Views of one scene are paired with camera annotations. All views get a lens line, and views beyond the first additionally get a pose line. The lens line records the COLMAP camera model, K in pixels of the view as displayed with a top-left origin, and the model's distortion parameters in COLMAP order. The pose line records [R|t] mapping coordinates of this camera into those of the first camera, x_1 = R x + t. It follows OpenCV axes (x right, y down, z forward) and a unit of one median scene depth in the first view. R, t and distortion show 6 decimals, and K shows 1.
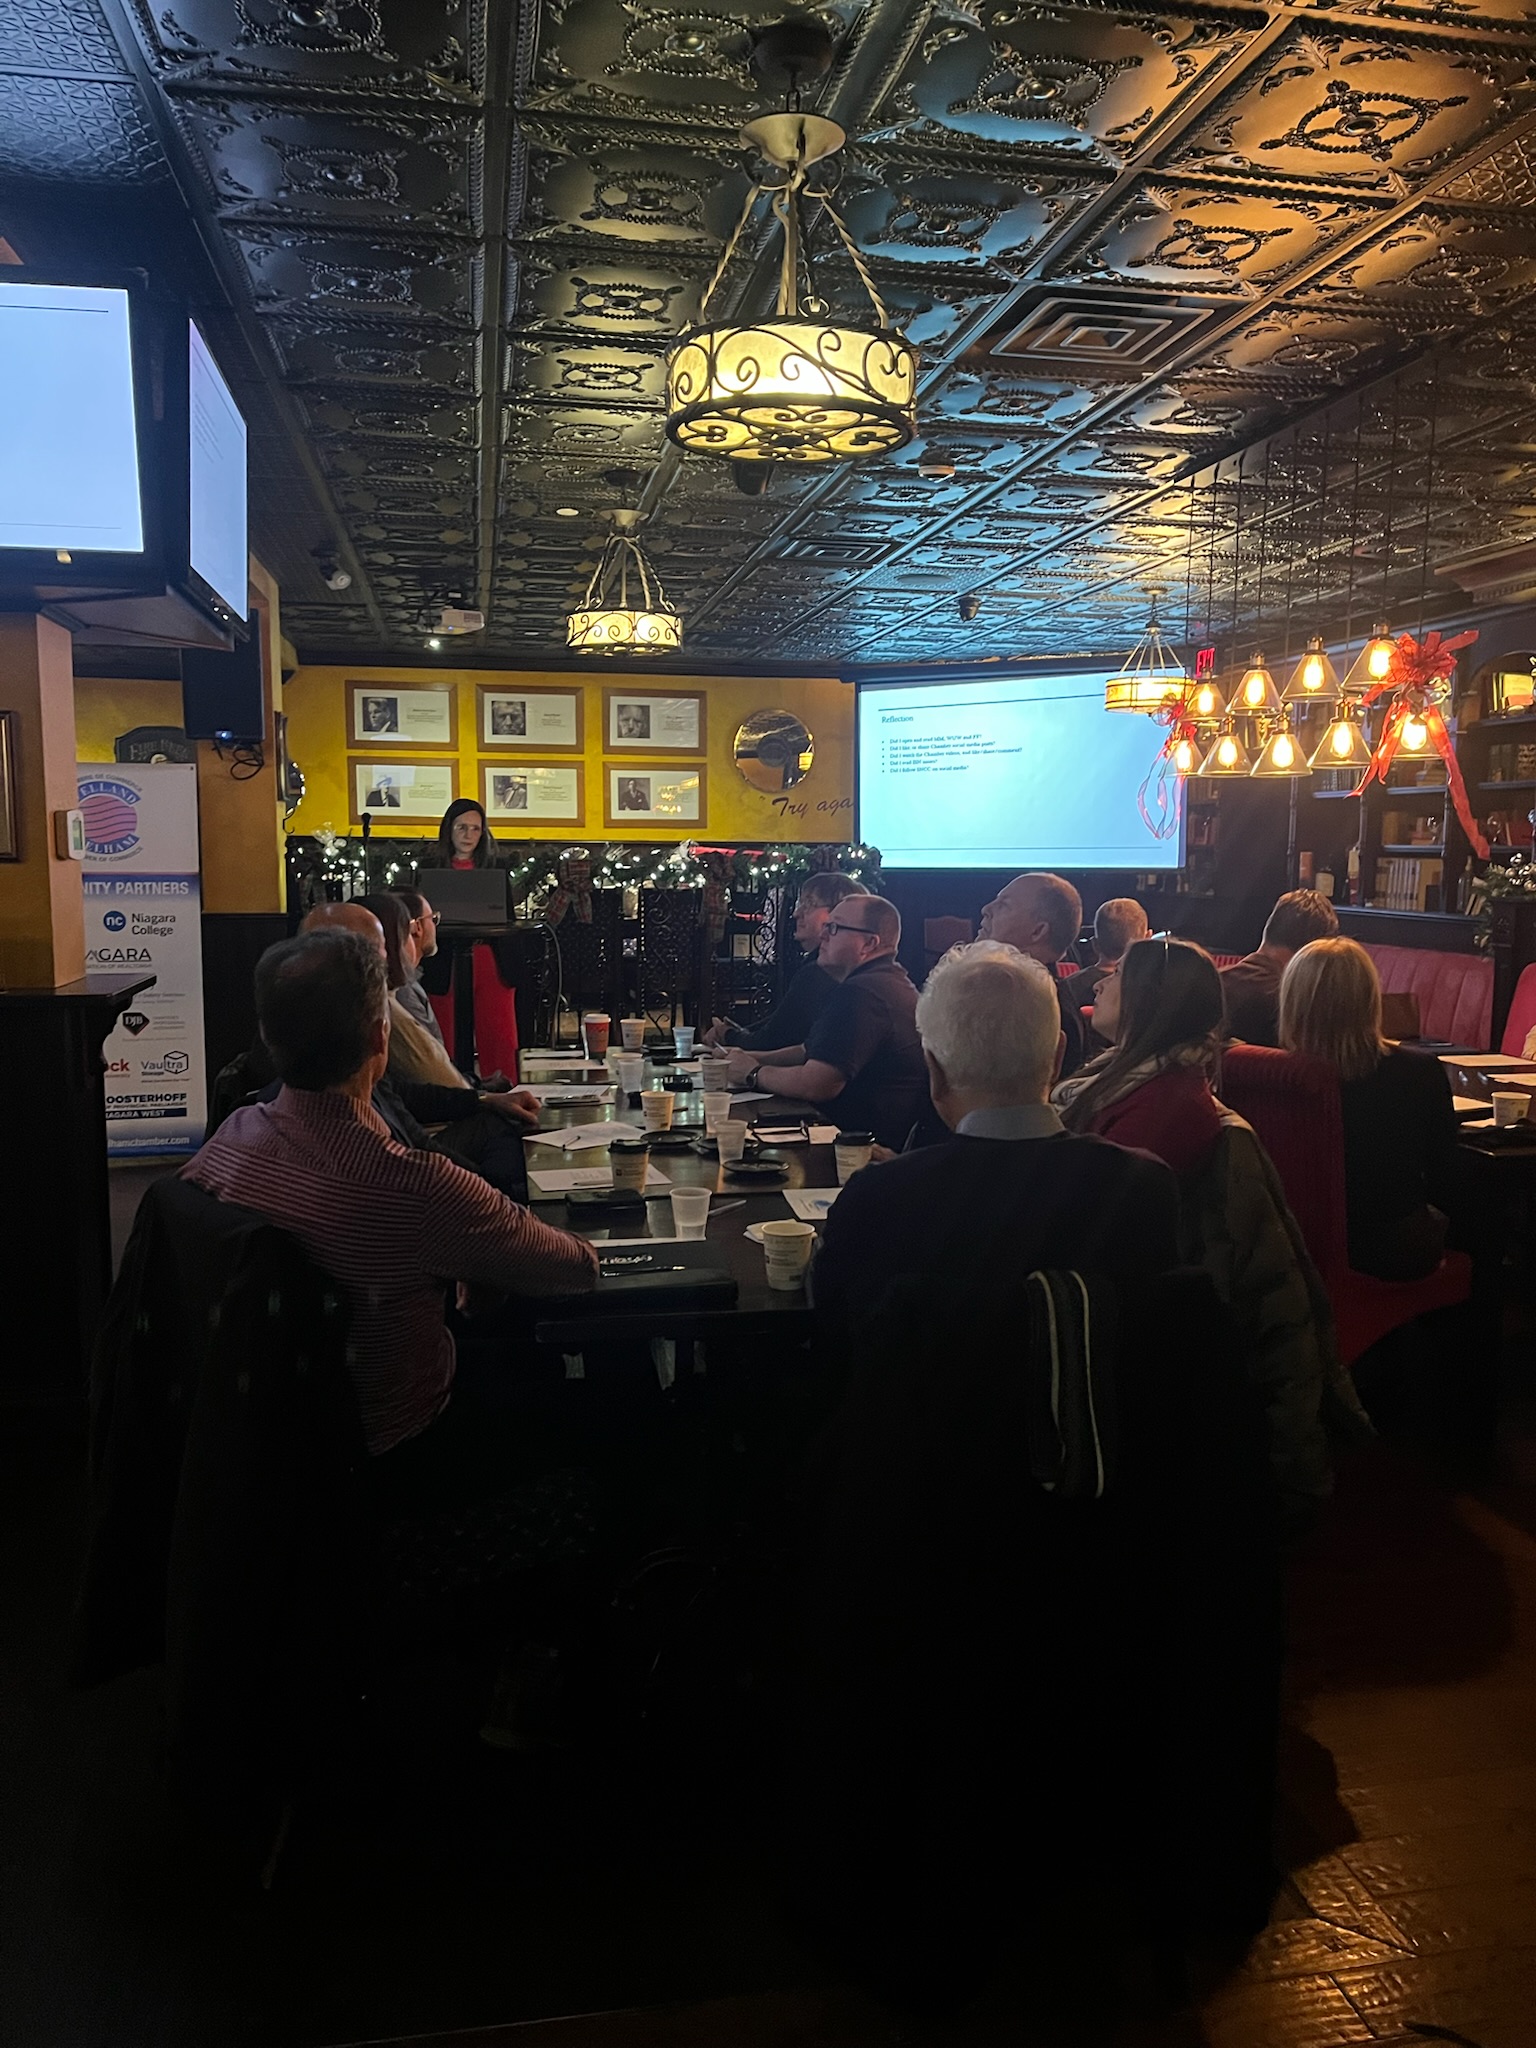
lens RADIAL K [[1546.4, 0, 772.6], [0, 1546.4, 1061.6], [0, 0, 1]] dist [0.084450, -0.130202]
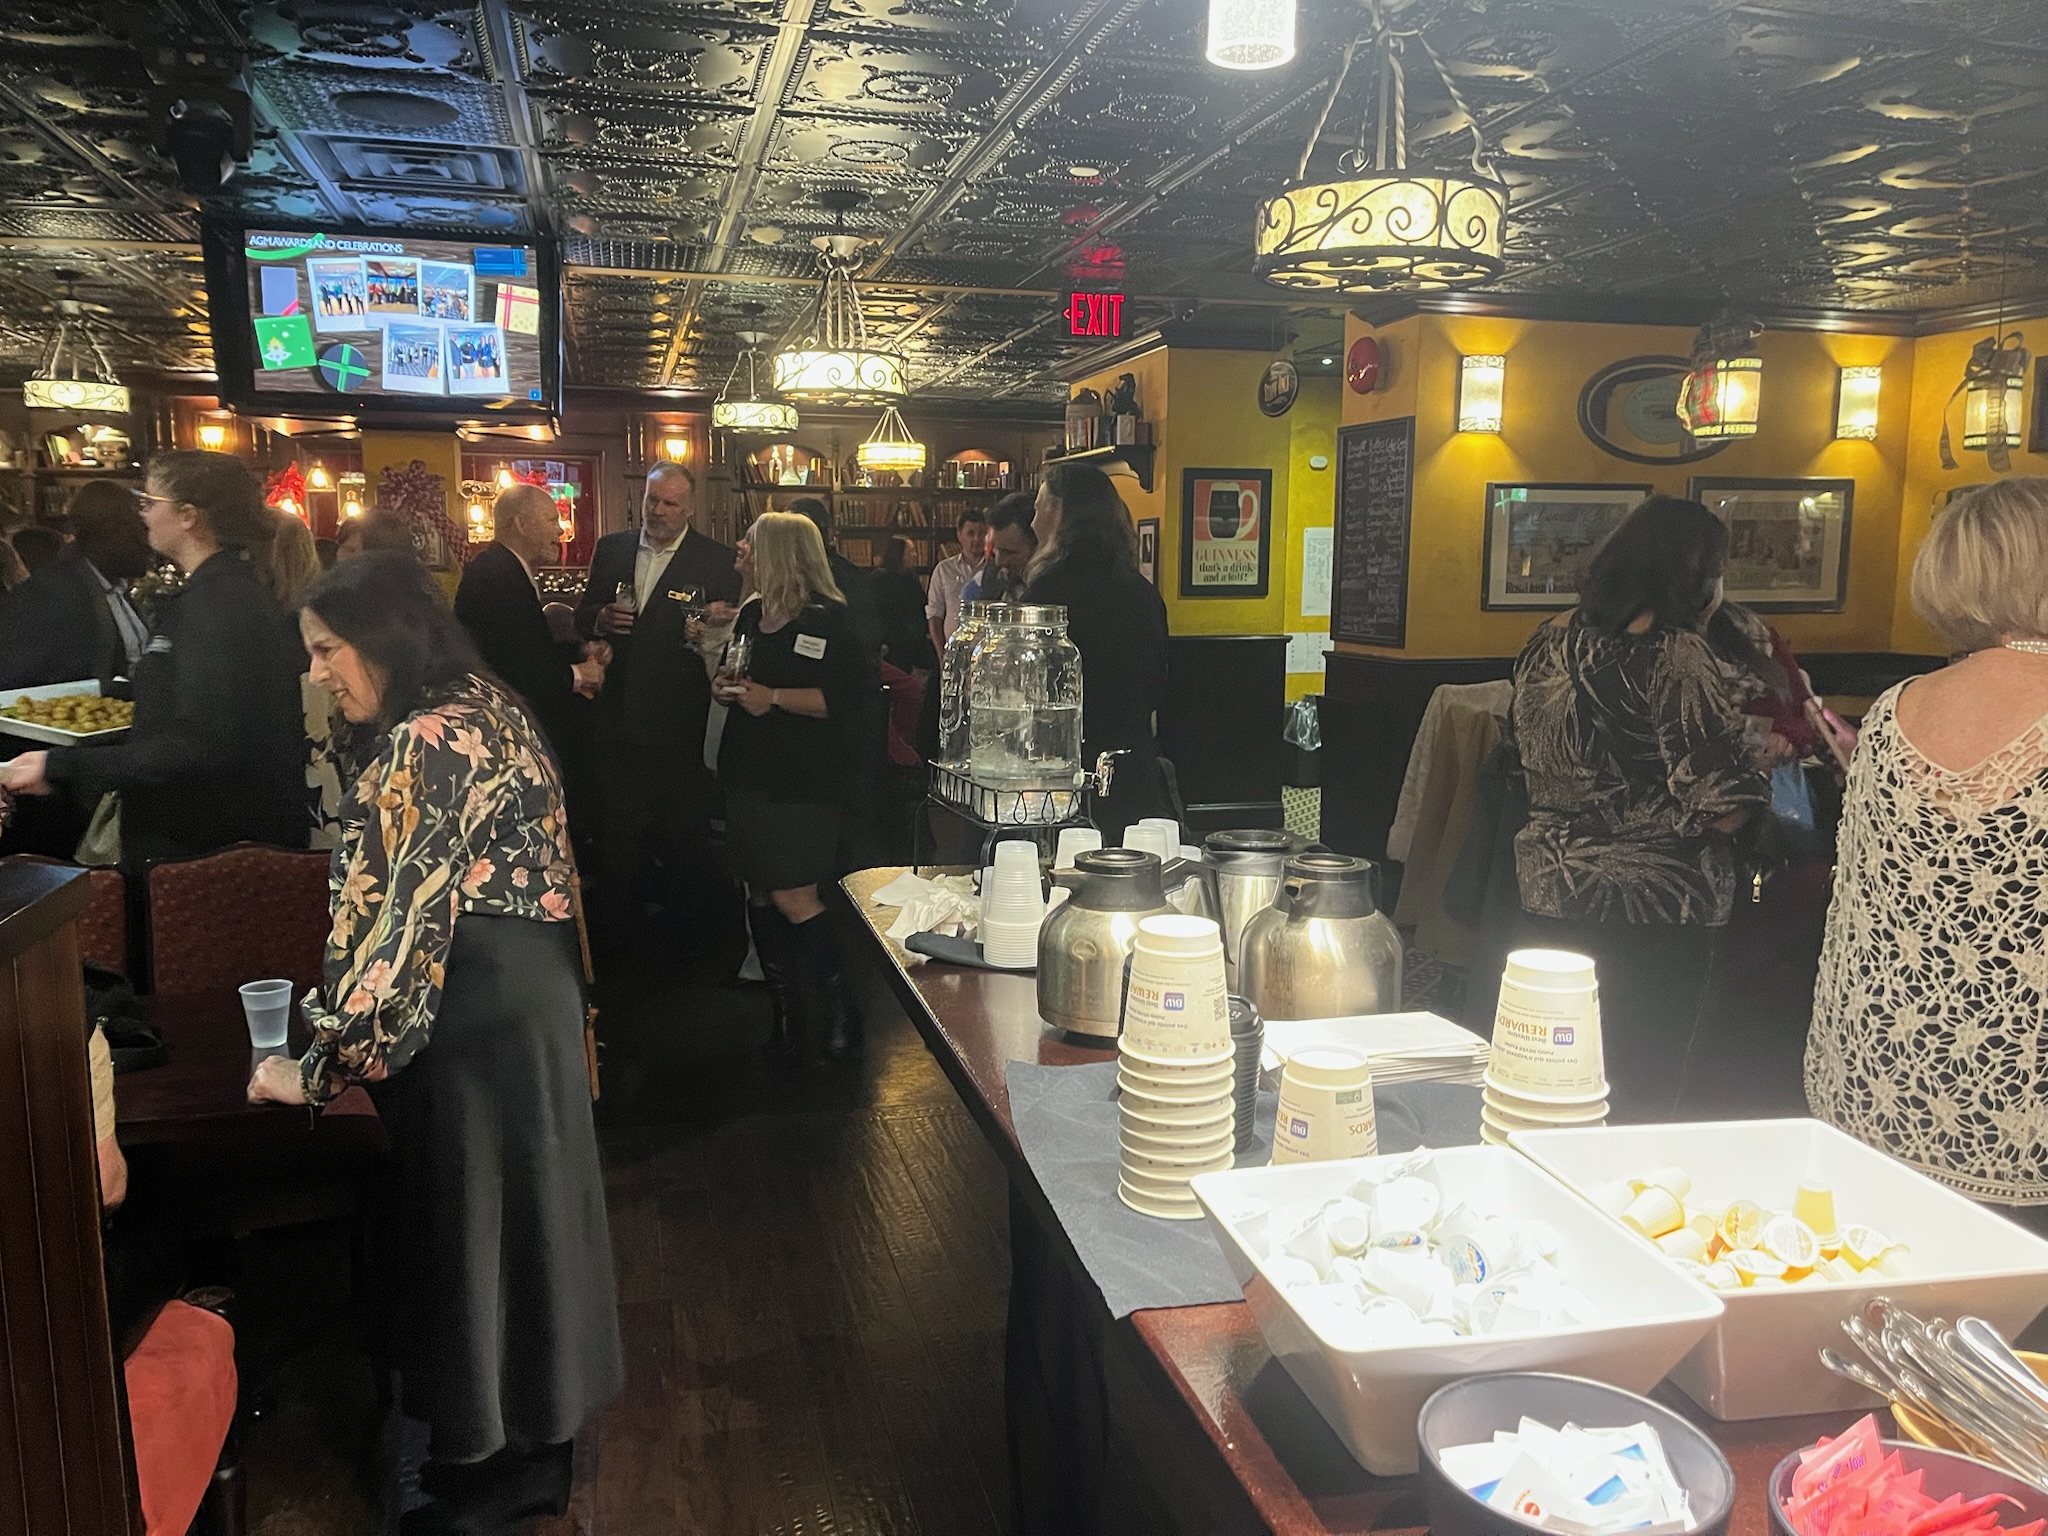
lens RADIAL K [[1566.3, 0, 1028.5], [0, 1566.3, 794.5], [0, 0, 1]] dist [0.083362, -0.121888]
pose [[-0.061842, -0.154131, 0.986113, -0.973718], [0.131483, 0.978136, 0.161130, -0.044928], [-0.989388, 0.139622, -0.040224, 0.221984]]
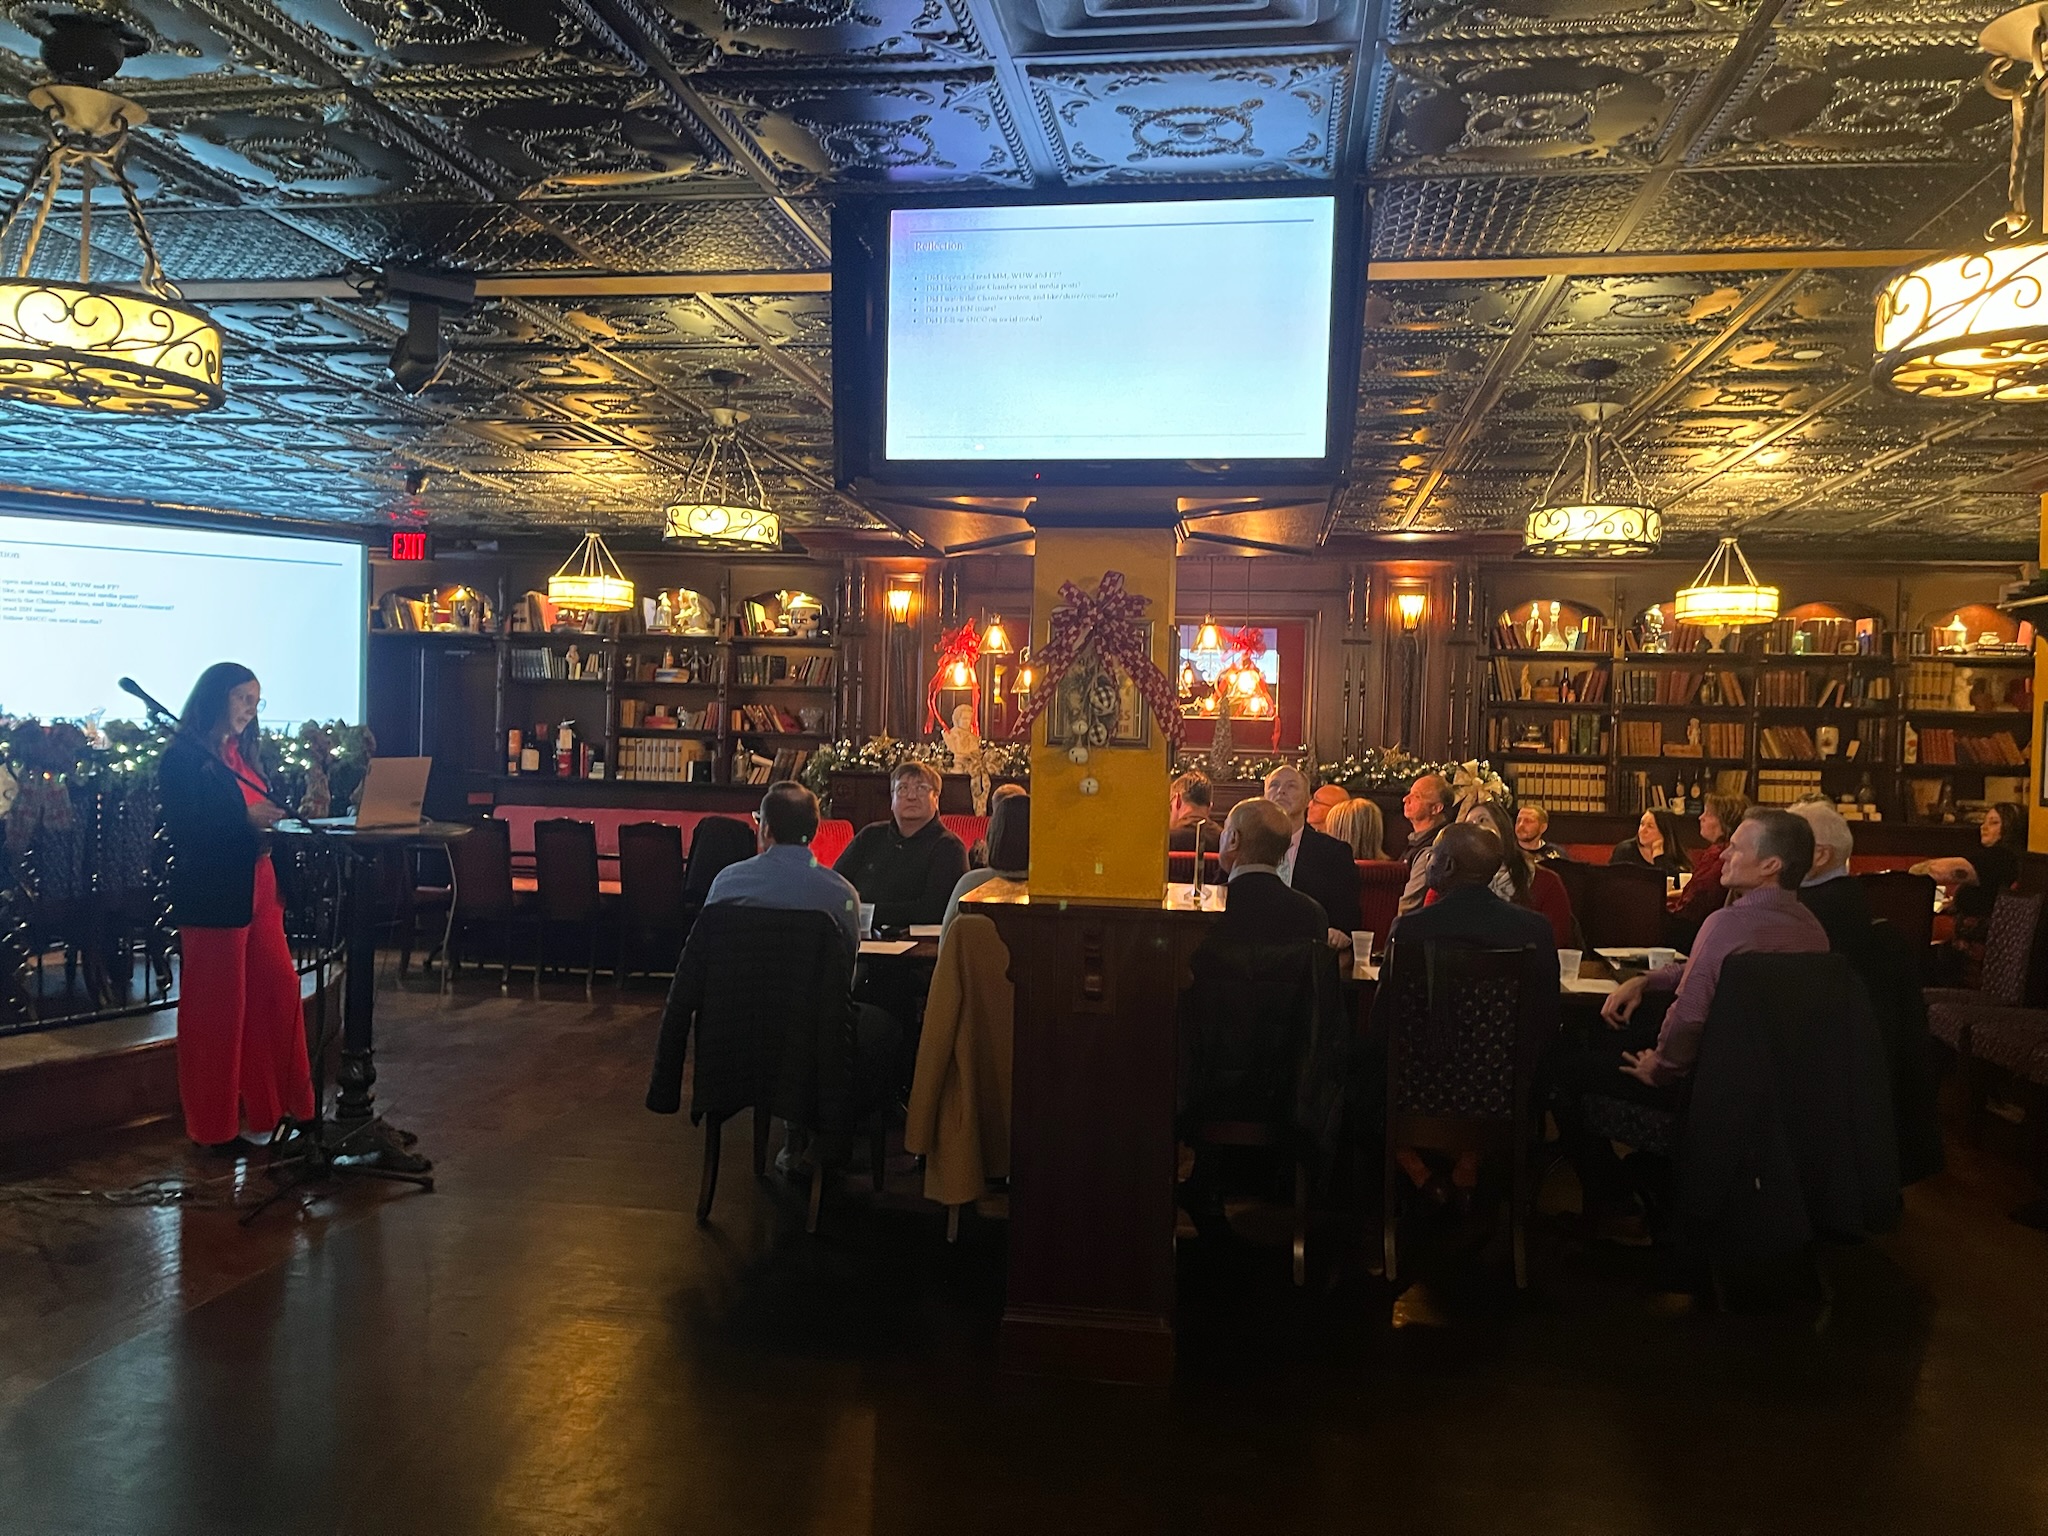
lens RADIAL K [[1553.1, 0, 1024.0], [0, 1553.1, 768.0], [0, 0, 1]] dist [0.034537, -0.001553]
pose [[0.342657, -0.015129, 0.939339, -0.652211], [0.104015, 0.994334, -0.021928, -0.051489], [-0.933685, 0.105219, 0.342289, 0.323583]]
